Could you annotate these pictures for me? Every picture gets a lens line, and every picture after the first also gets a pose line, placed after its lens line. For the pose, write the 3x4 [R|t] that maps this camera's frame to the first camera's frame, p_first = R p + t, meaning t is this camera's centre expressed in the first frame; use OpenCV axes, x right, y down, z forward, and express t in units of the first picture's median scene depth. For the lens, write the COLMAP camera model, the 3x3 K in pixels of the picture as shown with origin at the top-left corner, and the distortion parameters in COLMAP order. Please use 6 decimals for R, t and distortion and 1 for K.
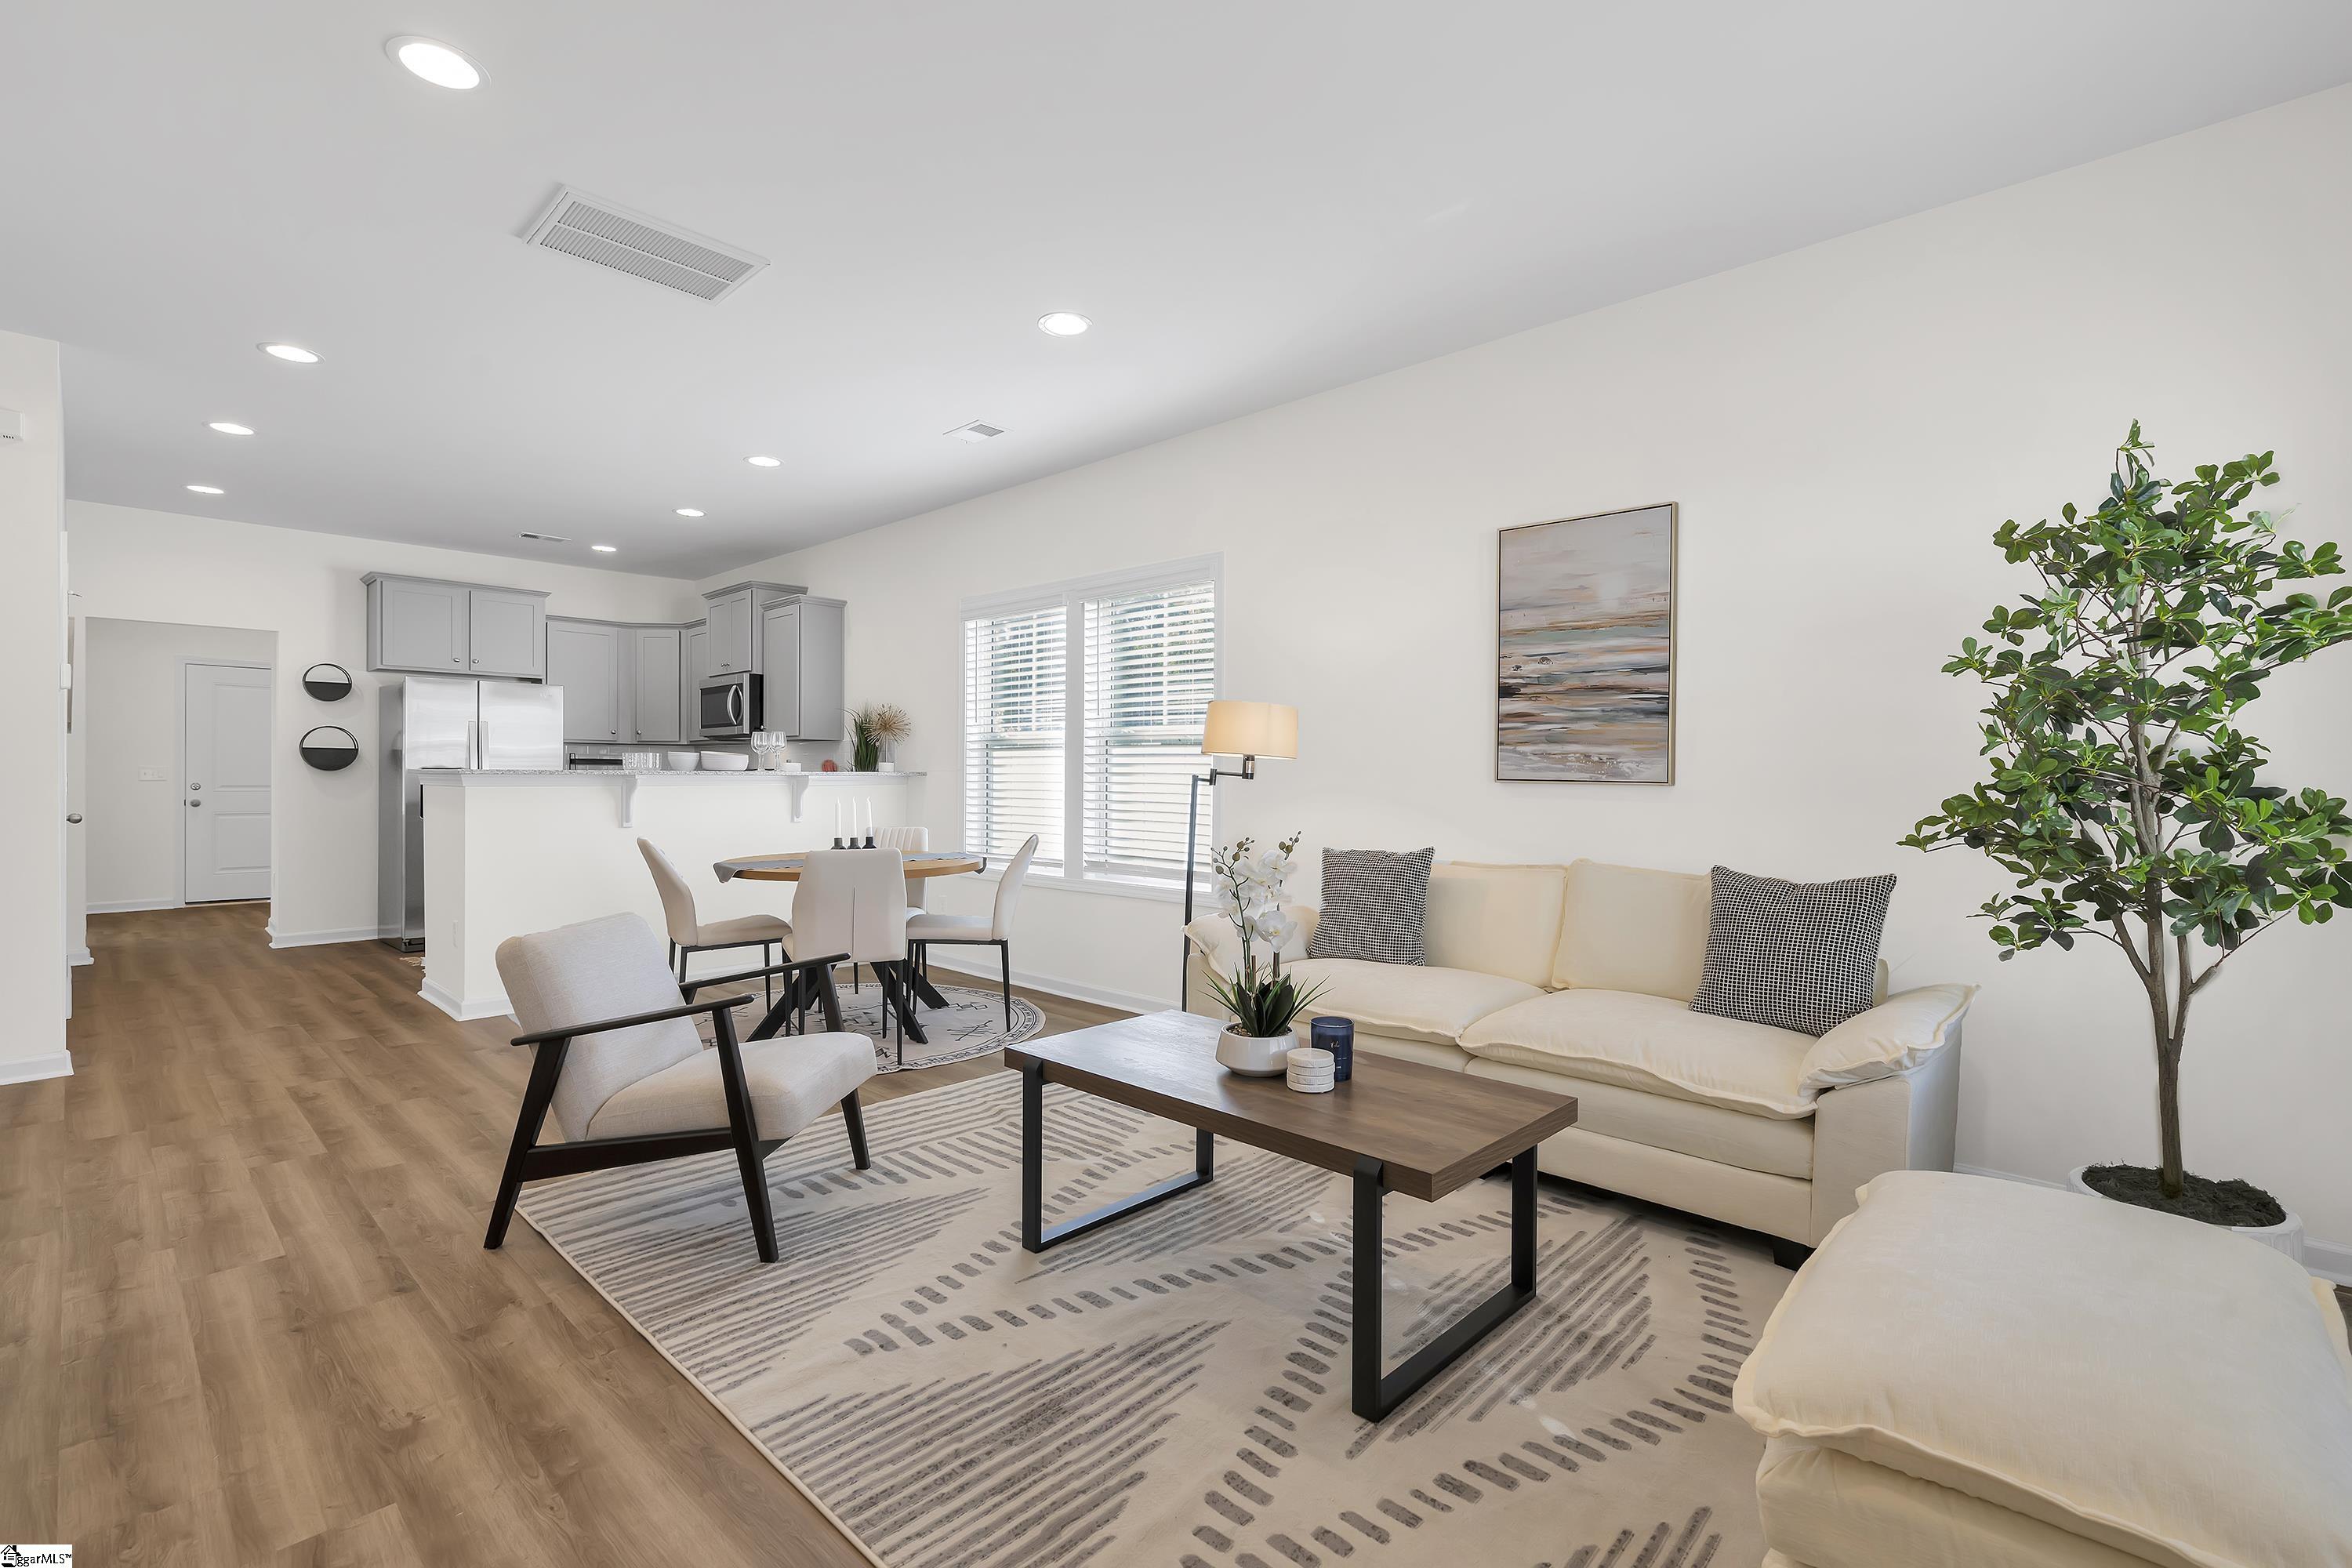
lens RADIAL K [[1054.2, 0, 1177.6], [0, 1054.2, 785.8], [0, 0, 1]] dist [-0.000148, -0.000295]
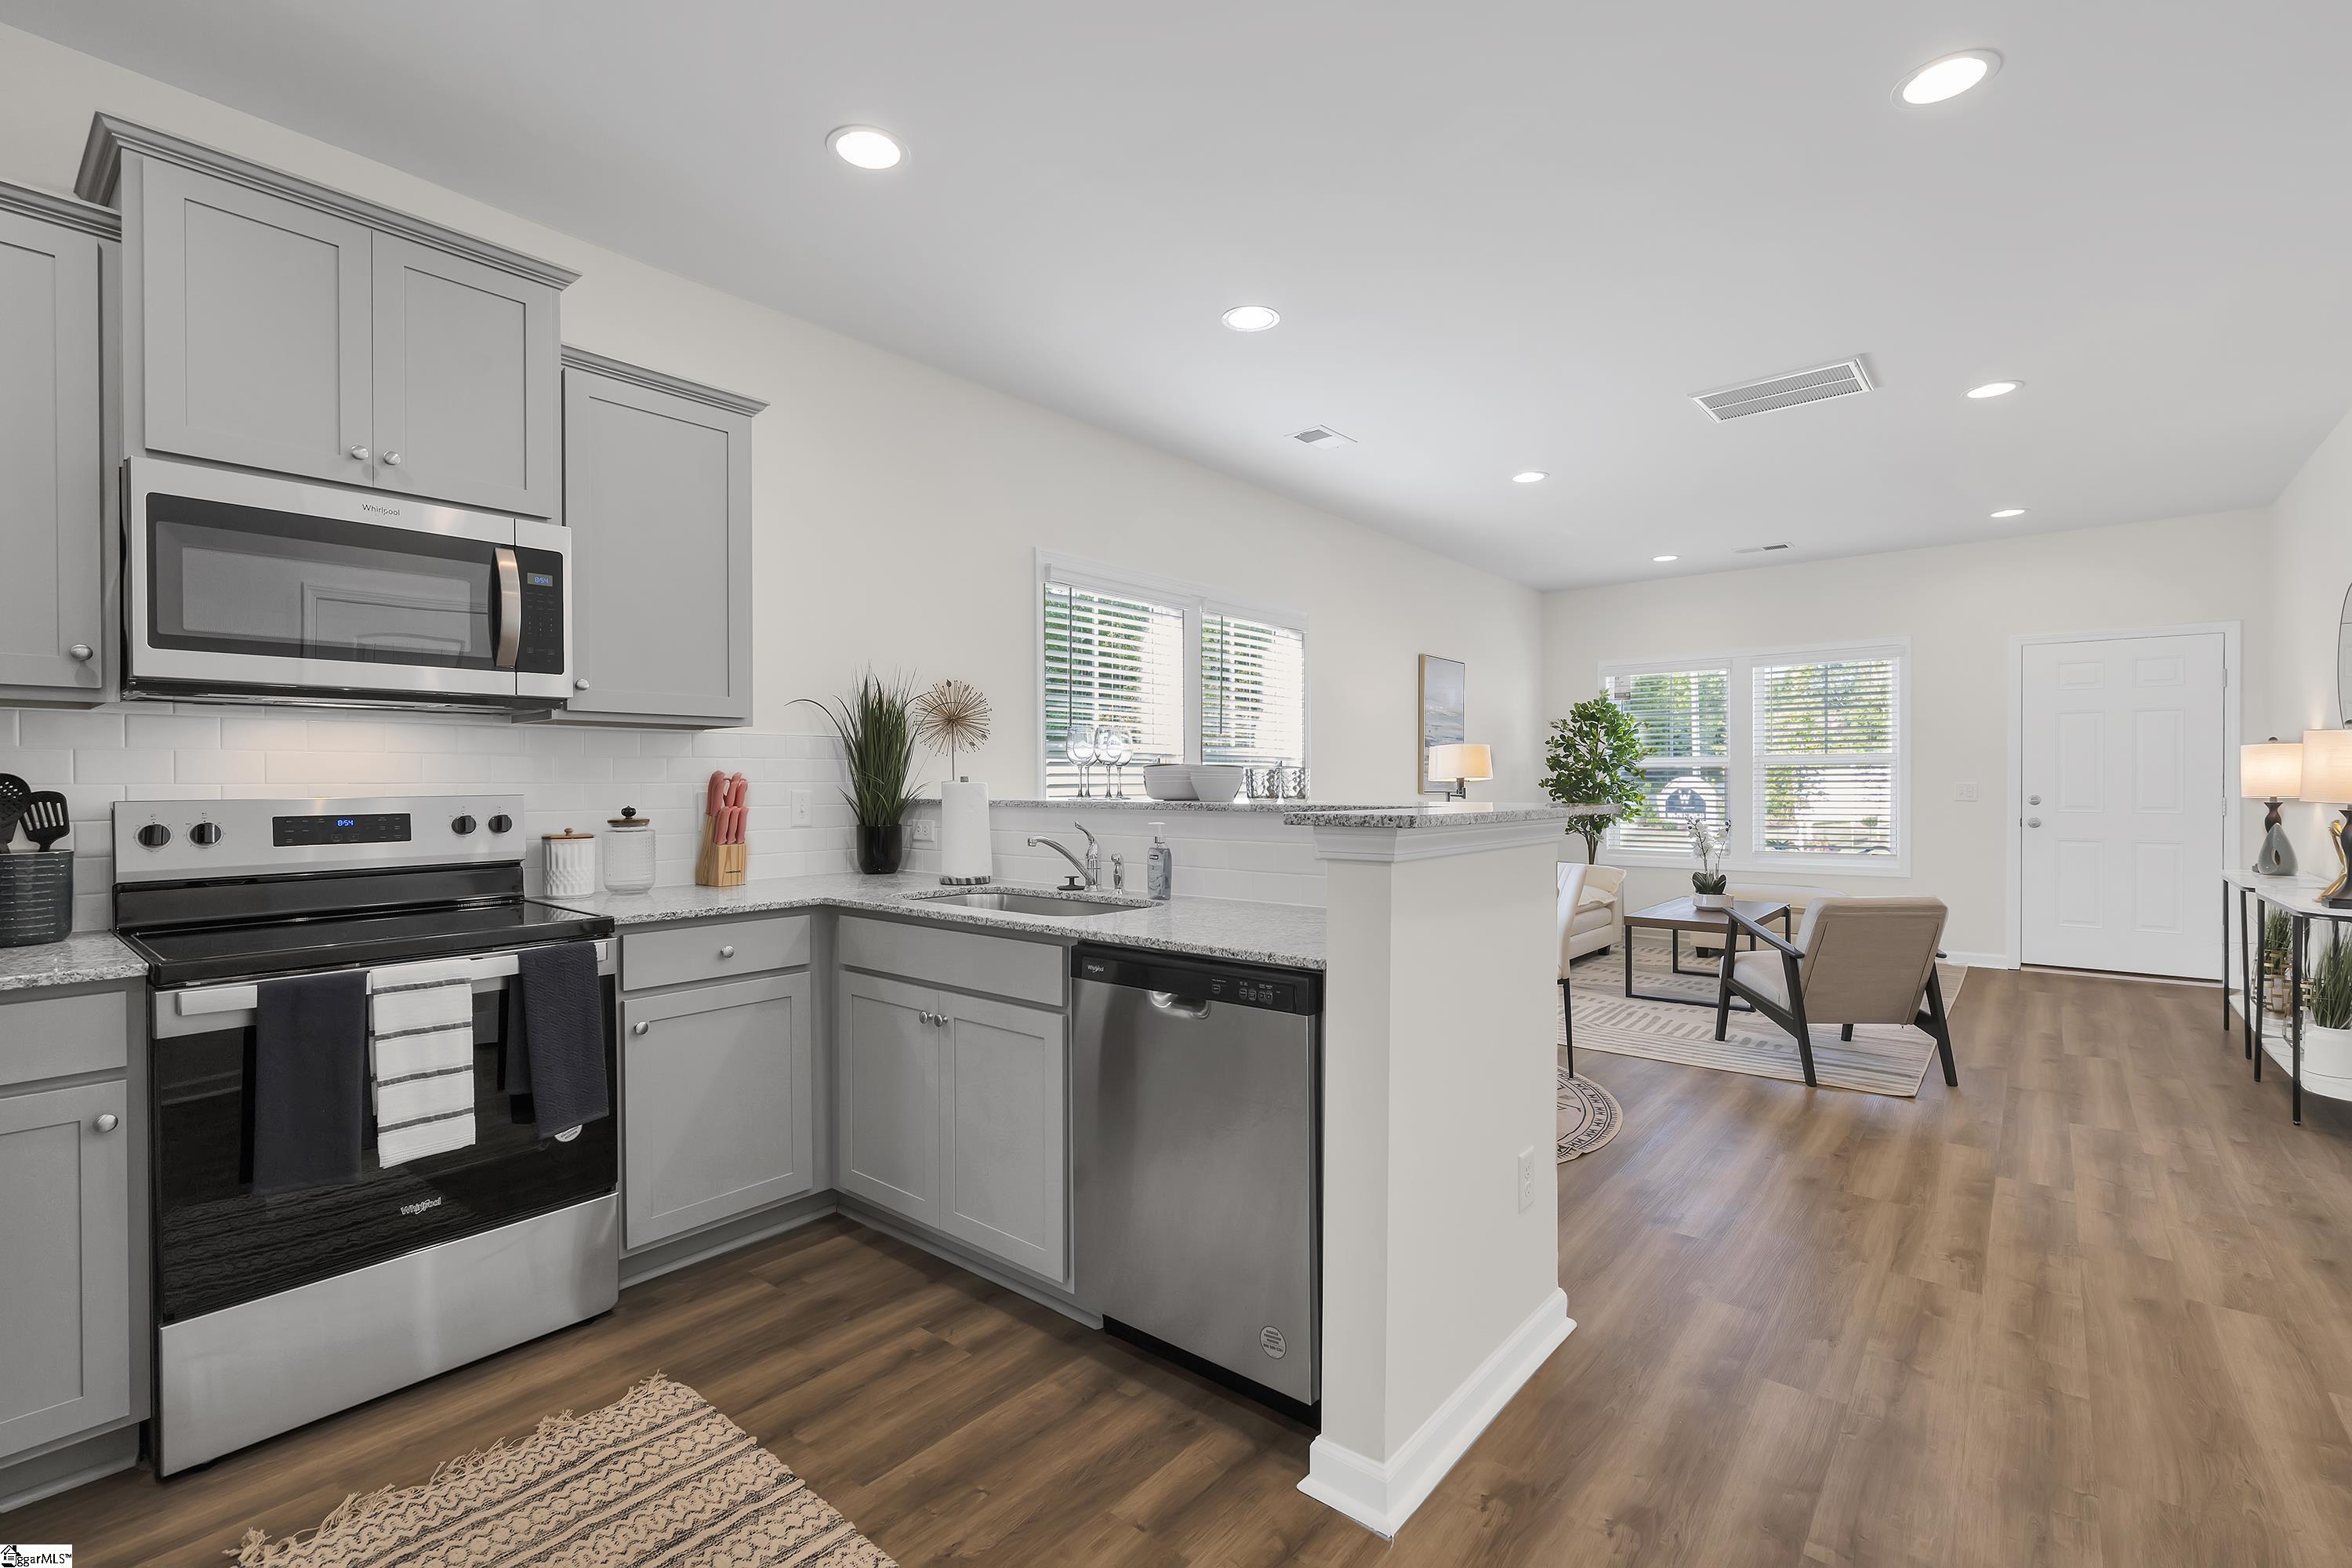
lens RADIAL K [[1054.2, 0, 1173.4], [0, 1054.2, 782.4], [0, 0, 1]] dist [-0.000148, -0.000295]
pose [[-0.071463, -0.009065, 0.997402, -0.795780], [0.009379, 0.999908, 0.009760, -0.022547], [-0.997399, 0.010052, -0.071371, 0.841027]]
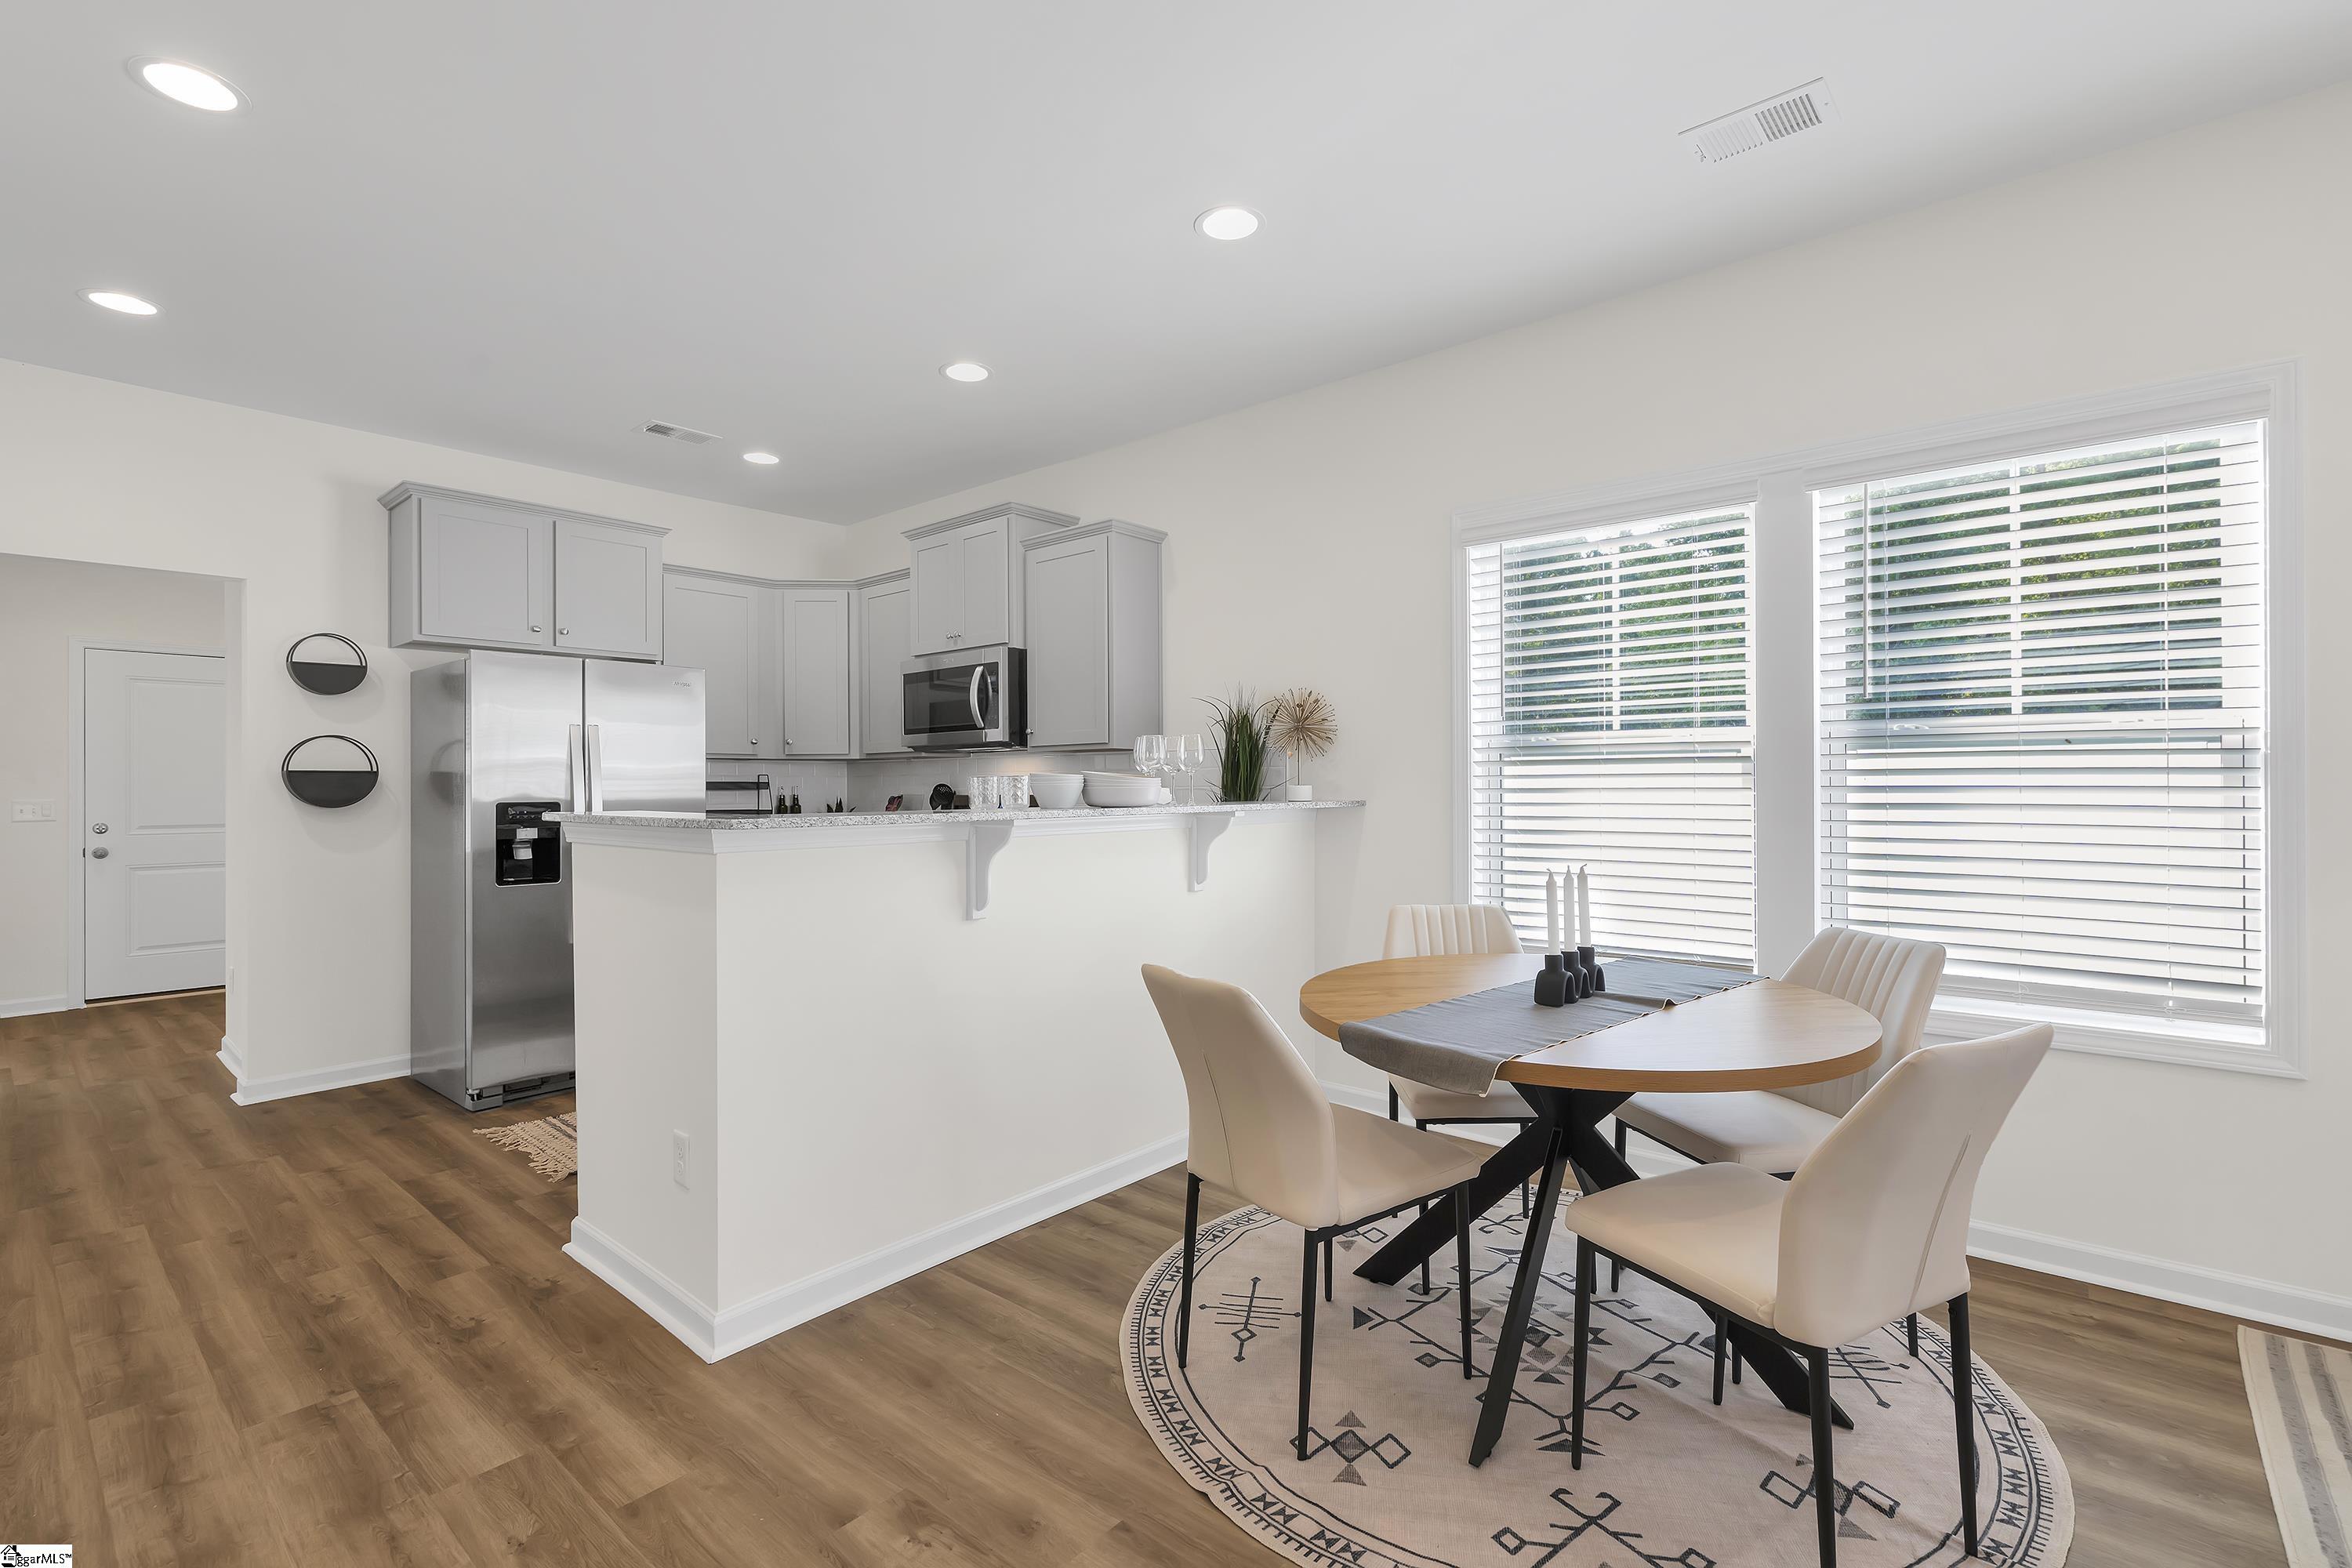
lens RADIAL K [[1054.2, 0, 1179.8], [0, 1054.2, 785.0], [0, 0, 1]] dist [-0.000148, -0.000295]
pose [[0.998657, -0.012035, 0.050392, -0.347729], [0.012434, 0.999894, -0.007604, -0.016933], [-0.050295, 0.008220, 0.998701, 0.367652]]
